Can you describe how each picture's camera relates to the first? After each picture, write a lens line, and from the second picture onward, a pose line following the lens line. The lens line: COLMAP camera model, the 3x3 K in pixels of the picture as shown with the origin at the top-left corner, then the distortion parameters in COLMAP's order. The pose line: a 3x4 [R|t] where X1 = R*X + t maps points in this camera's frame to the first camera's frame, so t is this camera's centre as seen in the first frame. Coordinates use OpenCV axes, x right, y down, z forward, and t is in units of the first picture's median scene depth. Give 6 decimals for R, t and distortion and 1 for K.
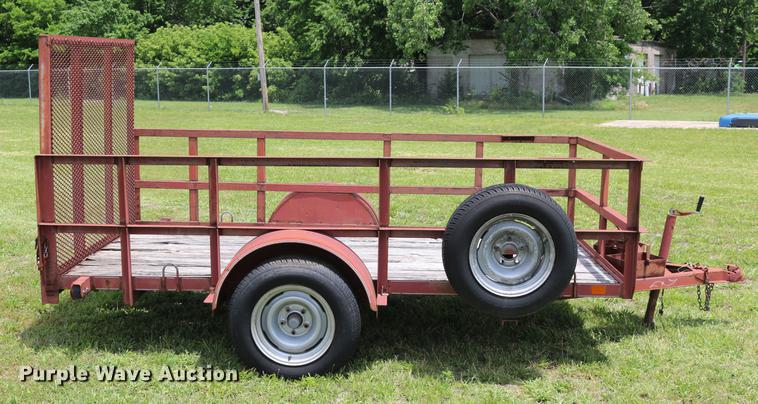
lens RADIAL K [[863.1, 0, 379.2], [0, 863.1, 196.9], [0, 0, 1]] dist [-0.005999, 0.000000]
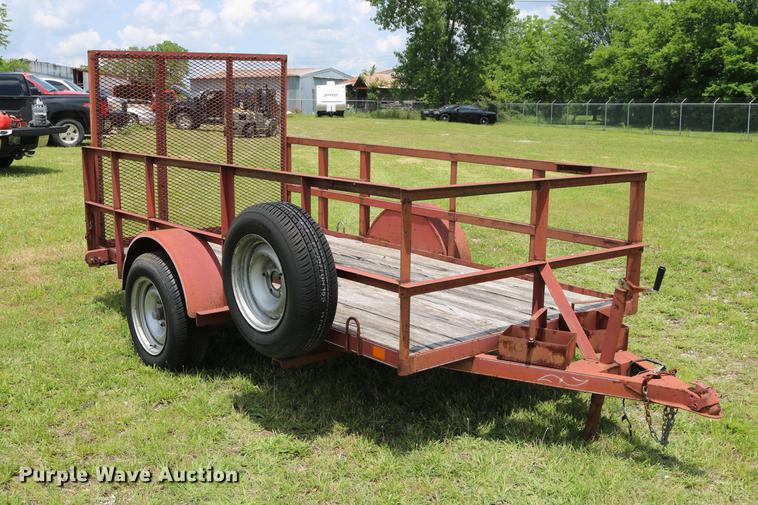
lens RADIAL K [[870.2, 0, 379.3], [0, 870.2, 257.4], [0, 0, 1]] dist [-0.098062, 0.000000]
pose [[0.670272, 0.140573, -0.728680, 0.708283], [-0.119249, 0.989538, 0.081206, -0.036286], [0.732472, 0.032464, 0.680023, 0.400555]]
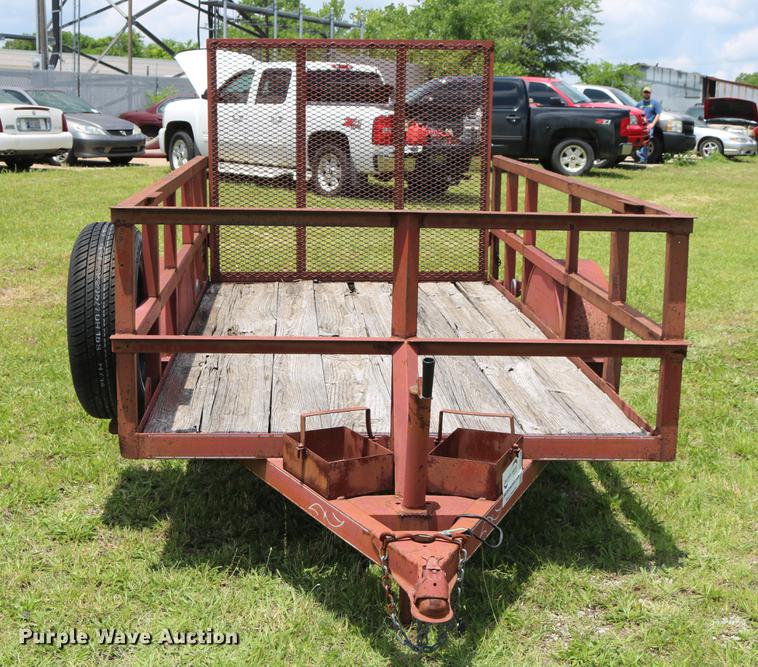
lens RADIAL K [[1196.9, 0, 380.3], [0, 1196.9, 334.6], [0, 0, 1]] dist [-0.056505, 0.000000]
pose [[0.083476, 0.185777, -0.979040, 0.908938], [-0.165671, 0.971383, 0.170198, -0.101516], [0.982642, 0.147991, 0.111865, 0.916892]]
